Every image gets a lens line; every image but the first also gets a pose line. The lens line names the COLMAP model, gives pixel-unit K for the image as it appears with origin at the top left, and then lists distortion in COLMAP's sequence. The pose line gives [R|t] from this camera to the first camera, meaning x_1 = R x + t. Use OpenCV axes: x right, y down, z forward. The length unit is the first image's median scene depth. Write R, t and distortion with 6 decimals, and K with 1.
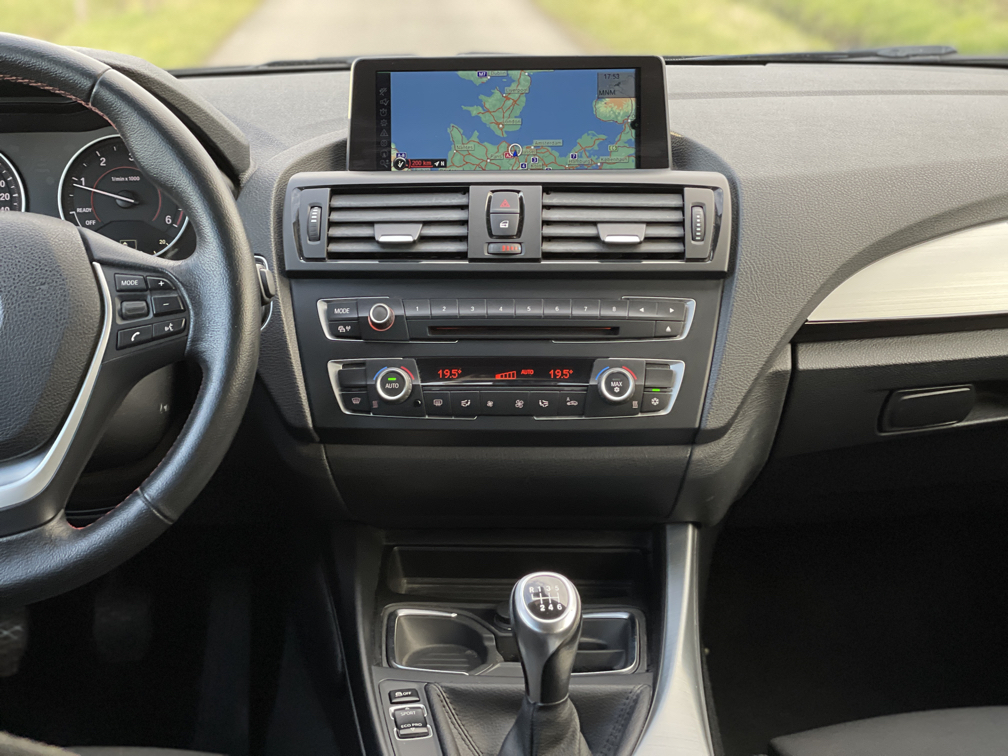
lens RADIAL K [[1529.7, 0, 501.7], [0, 1529.7, 353.6], [0, 0, 1]] dist [0.090514, 0.072138]
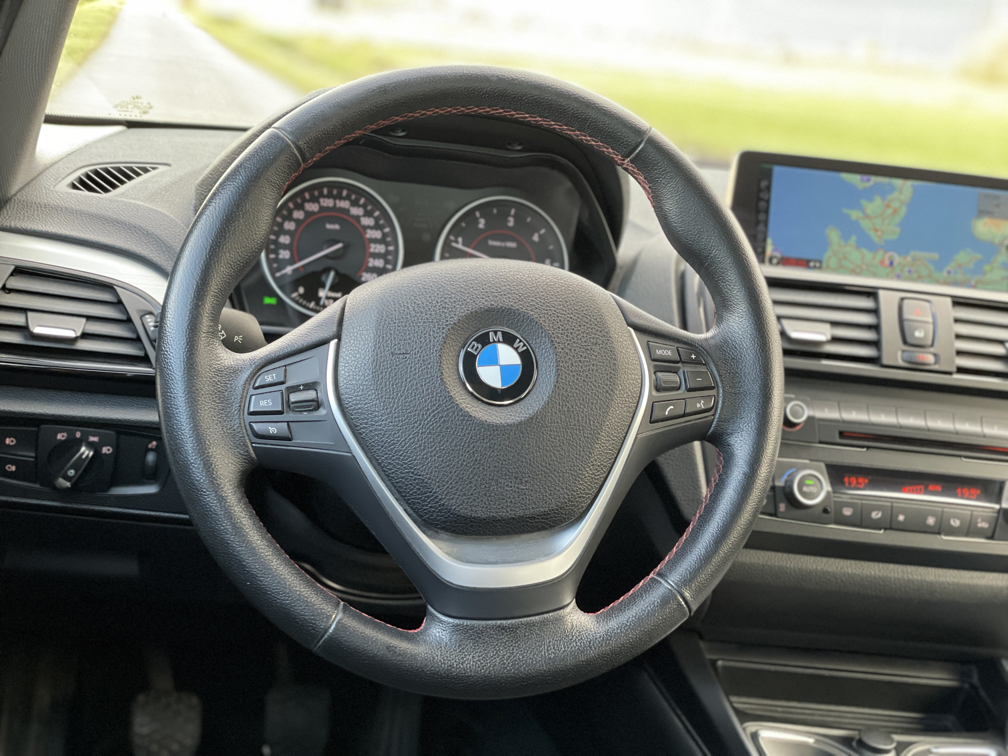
lens RADIAL K [[1529.7, 0, 501.7], [0, 1529.7, 353.6], [0, 0, 1]] dist [0.090514, 0.072138]
pose [[0.982006, 0.105233, 0.156813, -0.403190], [-0.092206, 0.991828, -0.088173, 0.037898], [-0.164811, 0.072128, 0.983684, 0.086767]]
